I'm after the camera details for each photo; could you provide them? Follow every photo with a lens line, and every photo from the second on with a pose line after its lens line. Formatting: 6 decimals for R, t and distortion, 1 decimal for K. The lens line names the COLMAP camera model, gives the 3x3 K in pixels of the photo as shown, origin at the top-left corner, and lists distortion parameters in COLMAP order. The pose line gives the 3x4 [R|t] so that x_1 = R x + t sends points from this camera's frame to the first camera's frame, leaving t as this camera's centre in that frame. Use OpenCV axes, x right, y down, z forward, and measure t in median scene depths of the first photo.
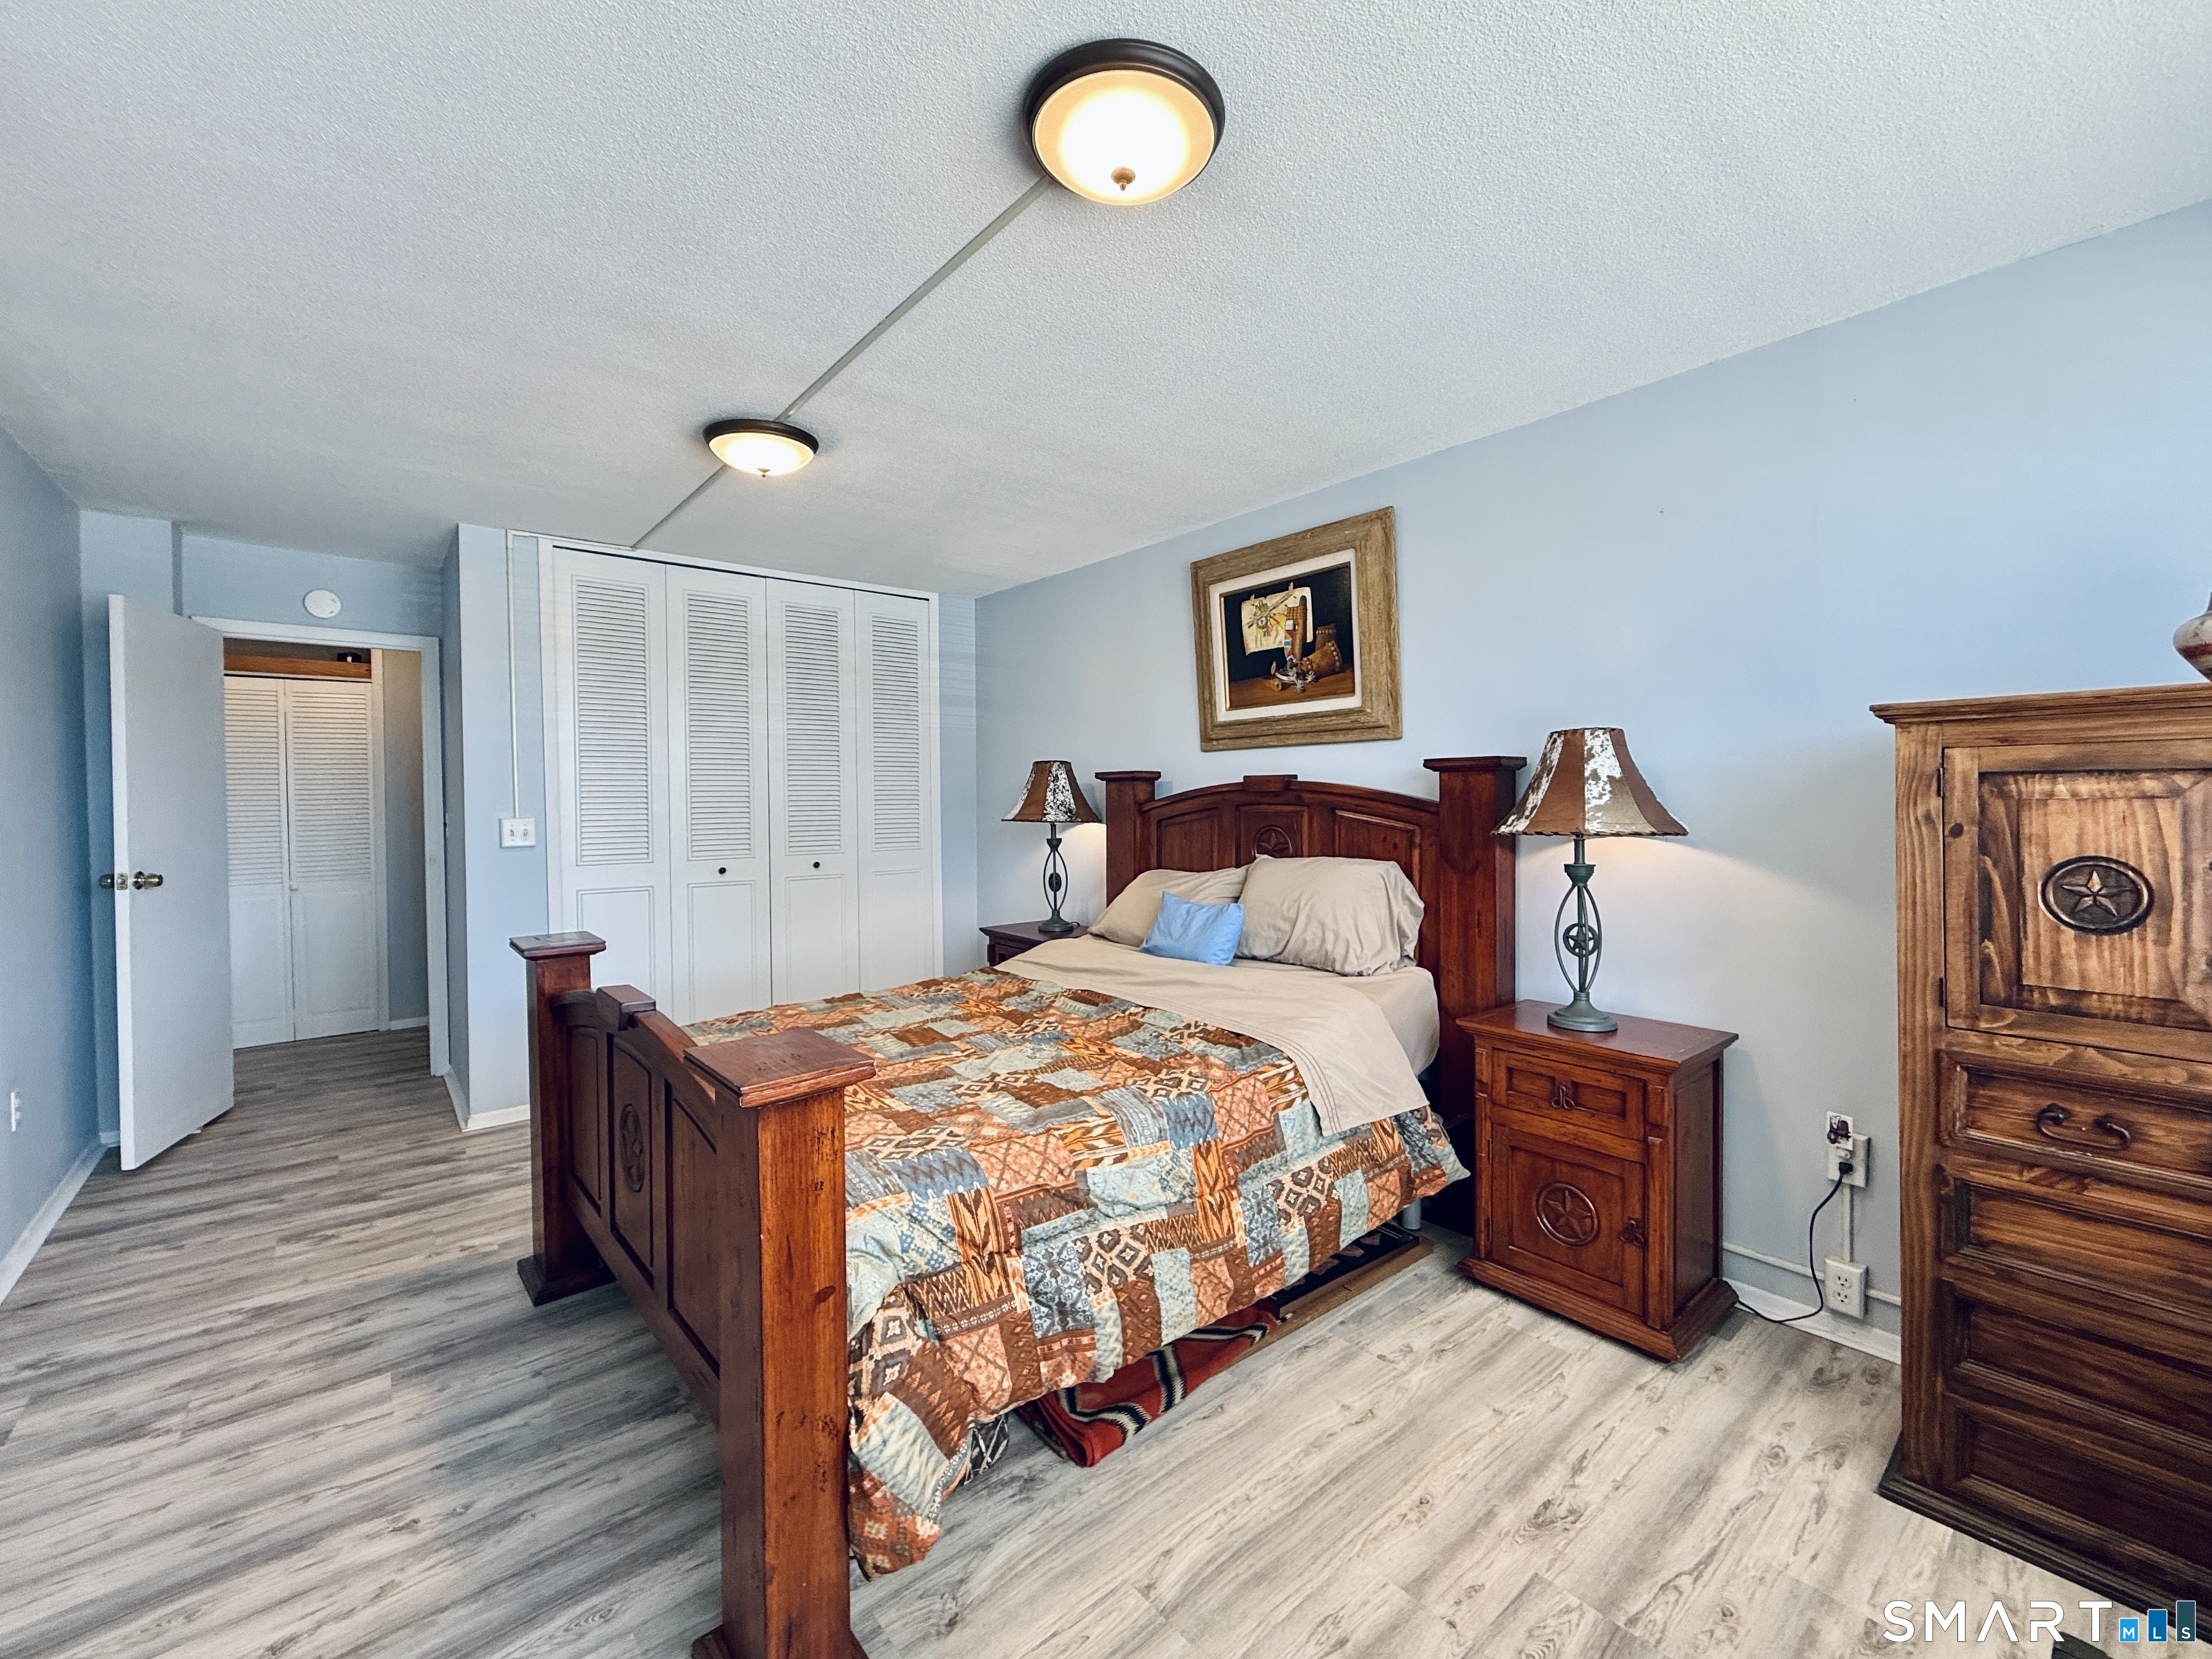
lens RADIAL K [[907.1, 0, 1118.9], [0, 907.1, 817.8], [0, 0, 1]] dist [0.001362, -0.000078]
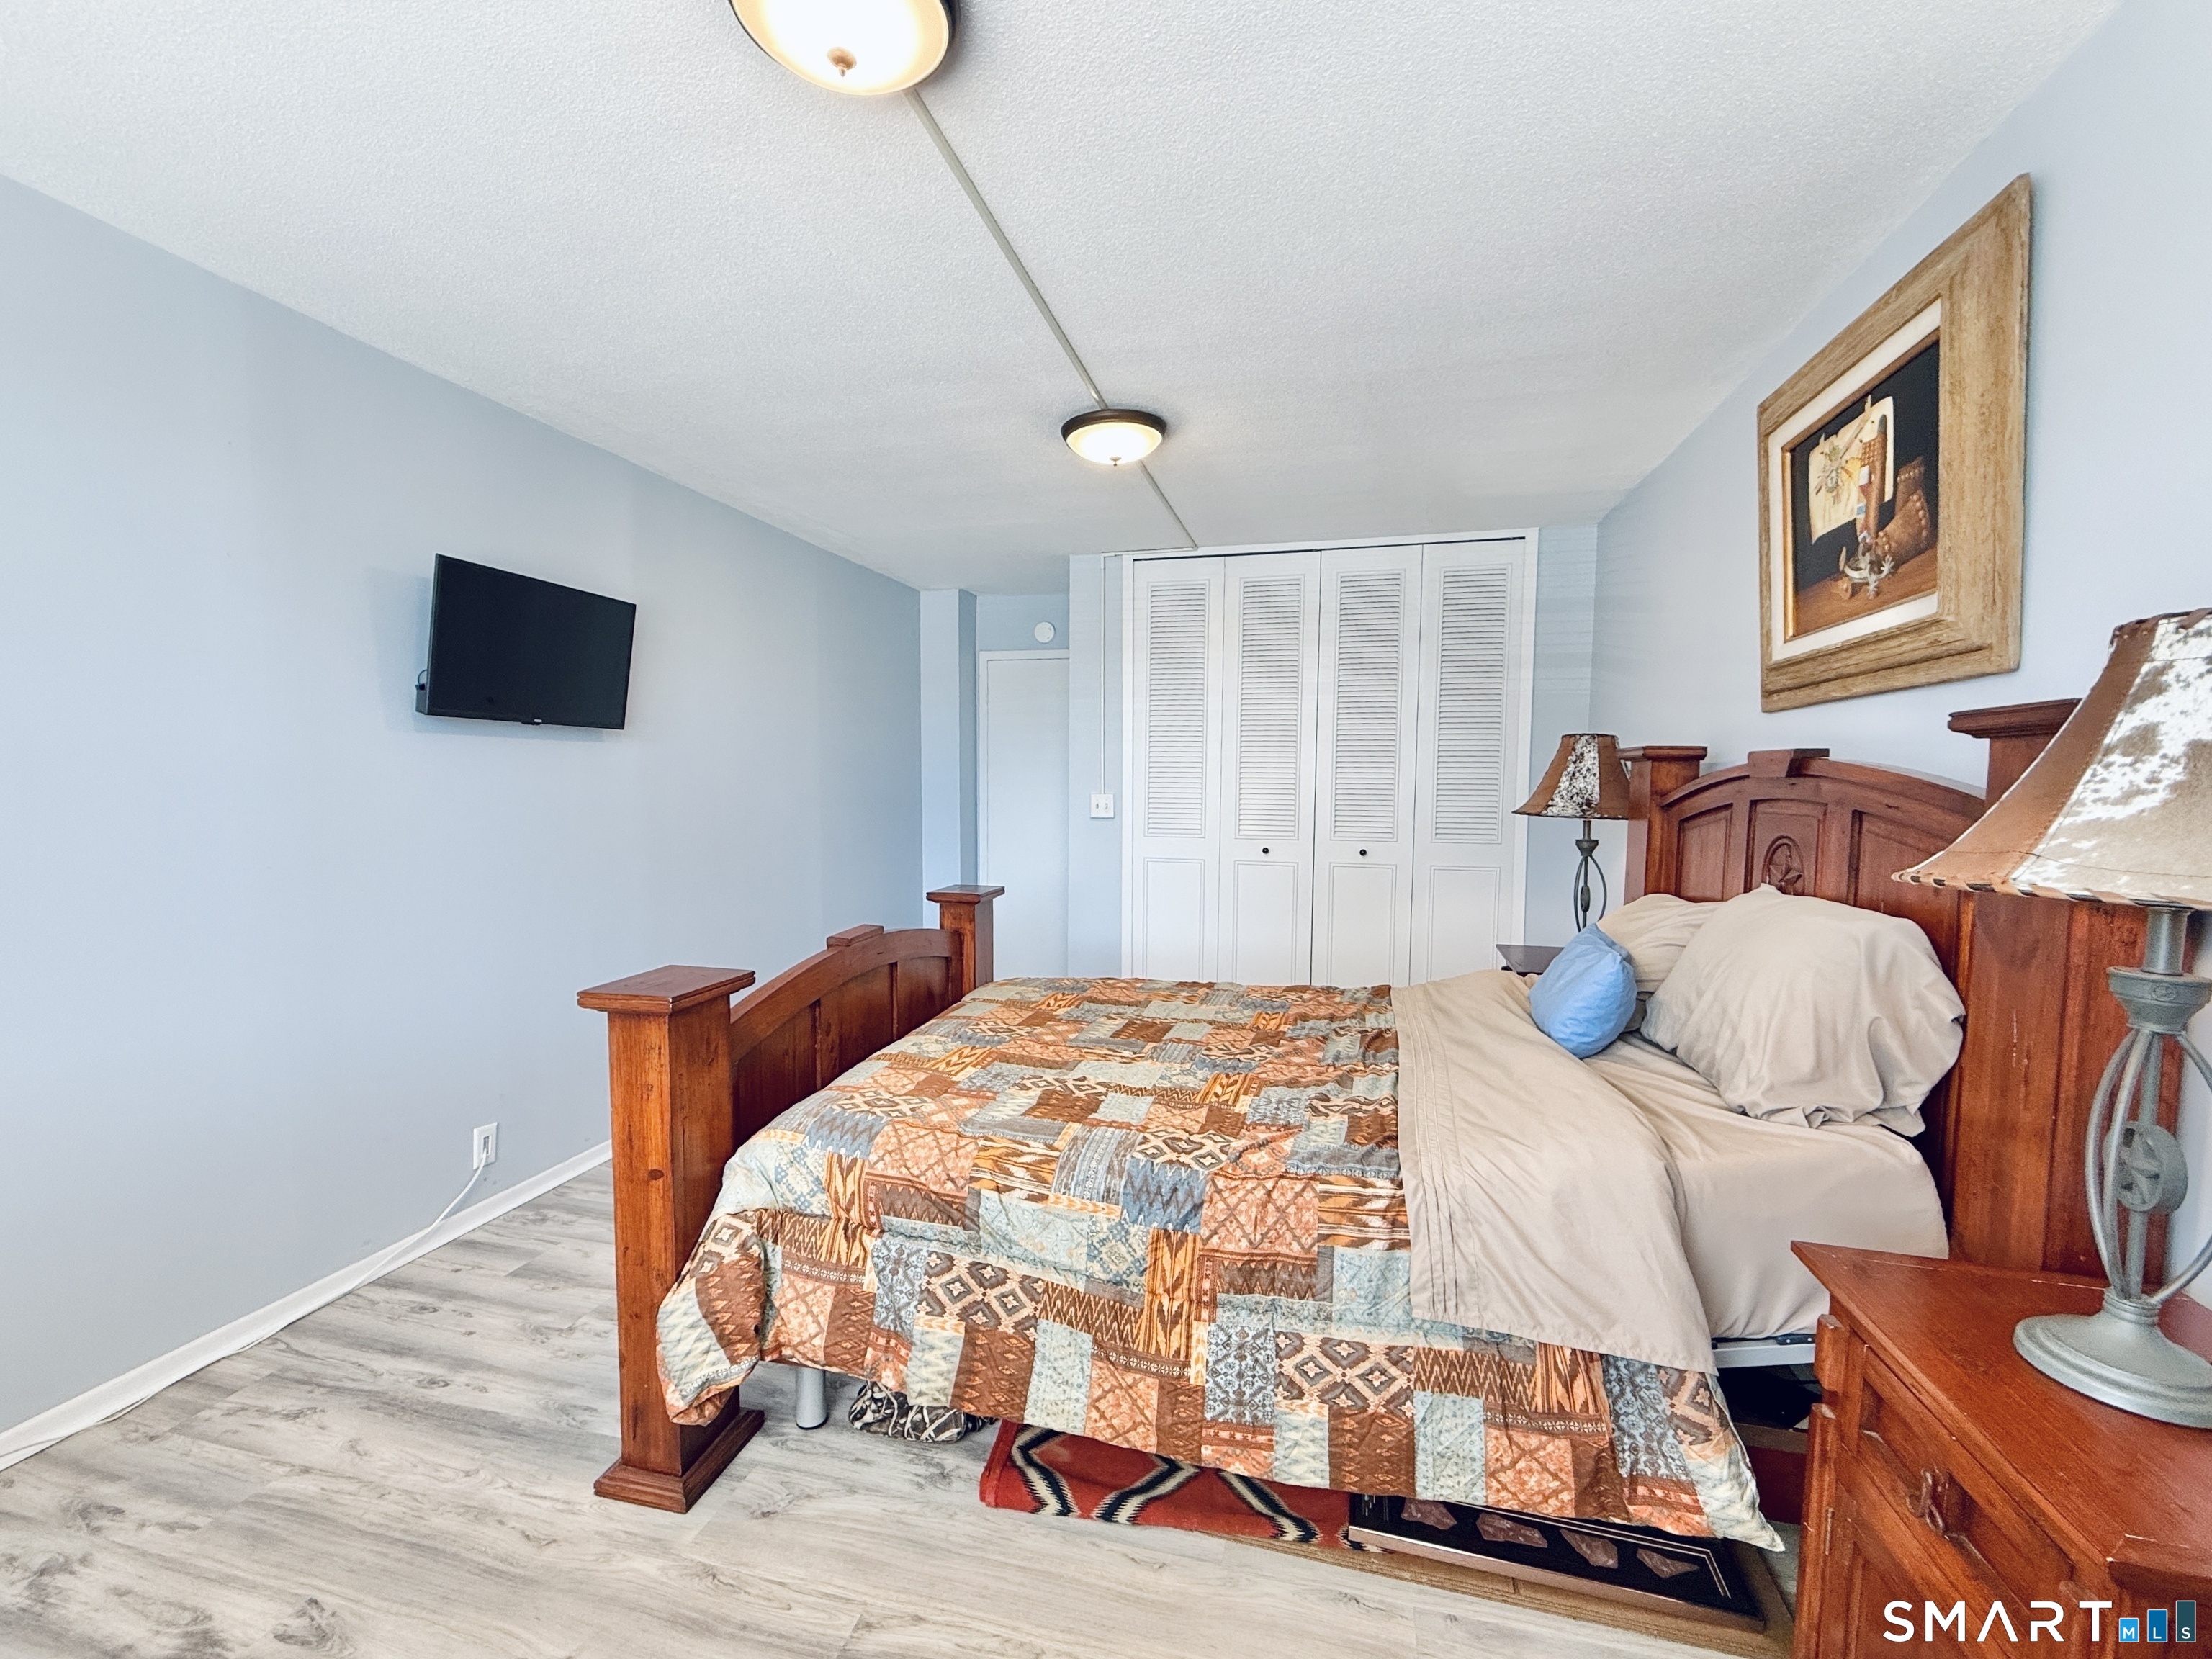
lens RADIAL K [[947.1, 0, 1106.6], [0, 947.1, 852.6], [0, 0, 1]] dist [0.002051, -0.000216]
pose [[0.580795, 0.073749, -0.810702, 0.615401], [-0.029964, 0.997150, 0.069243, -0.015612], [0.813498, -0.015924, 0.581350, 0.435410]]
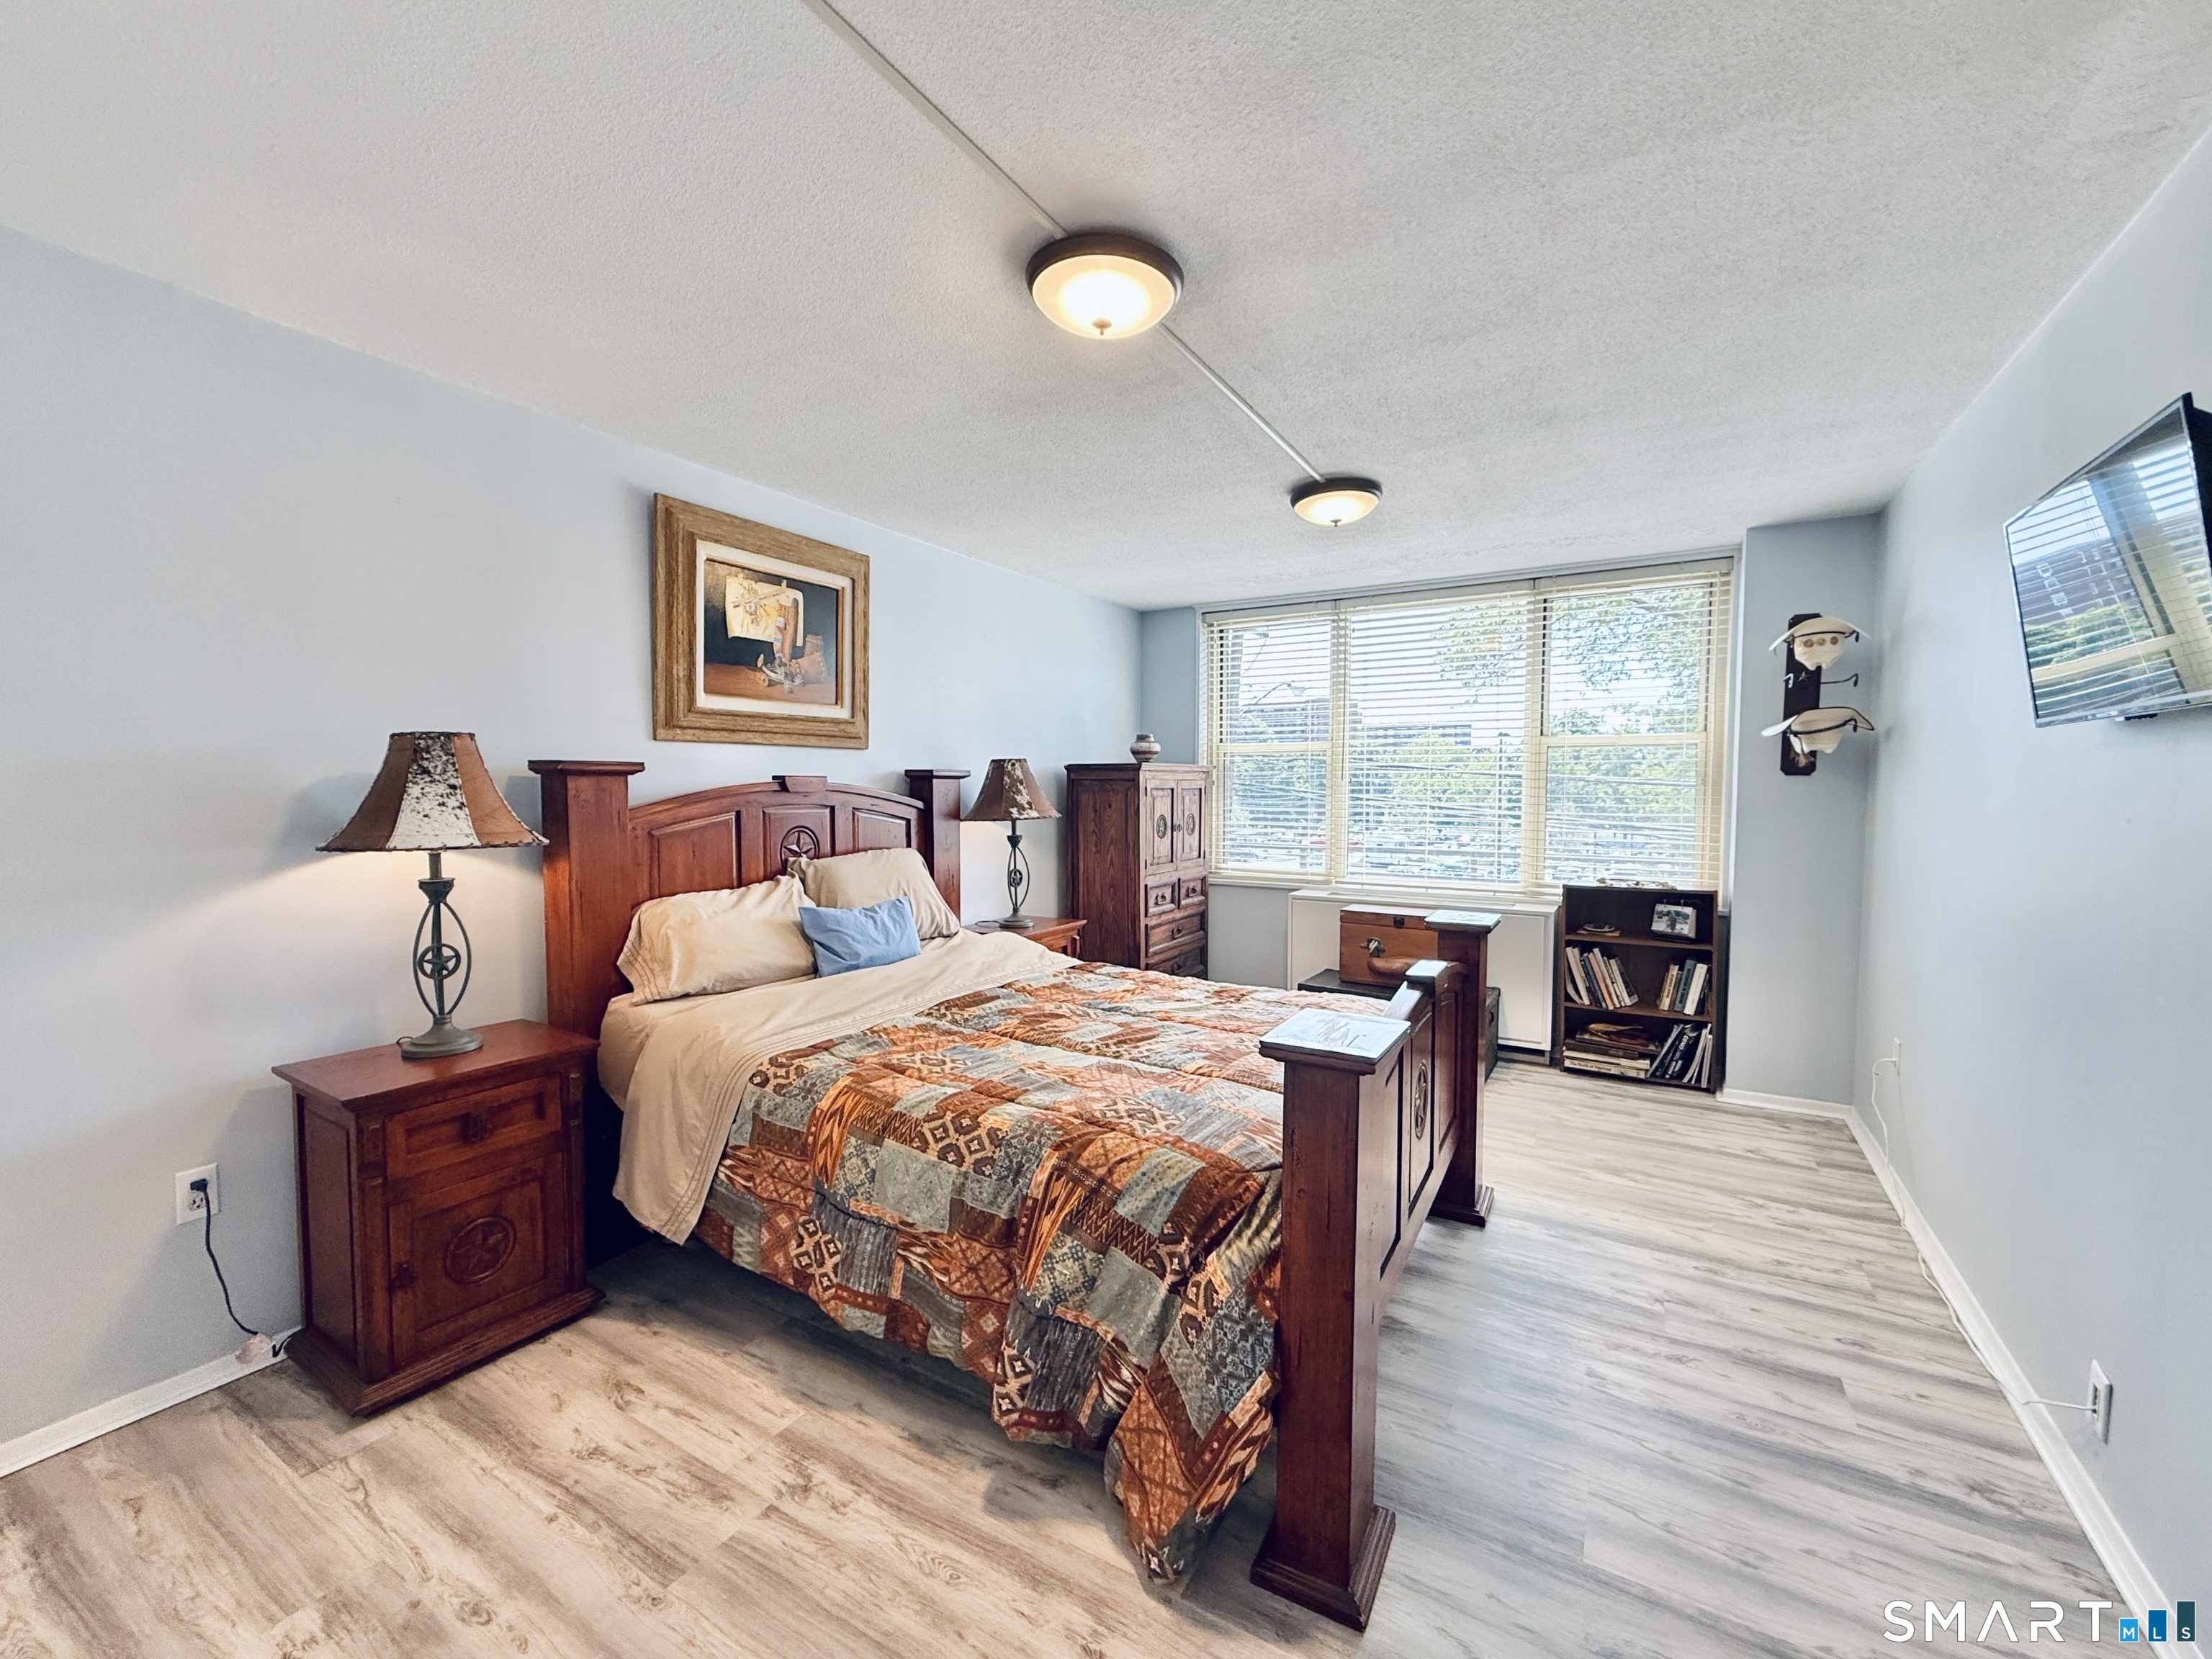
lens RADIAL K [[907.1, 0, 1118.9], [0, 907.1, 817.8], [0, 0, 1]] dist [0.001362, -0.000078]
pose [[-0.339282, -0.015702, 0.940554, -1.303360], [0.035311, 0.998943, 0.029415, -0.026967], [-0.940022, 0.043192, -0.338369, 1.514764]]
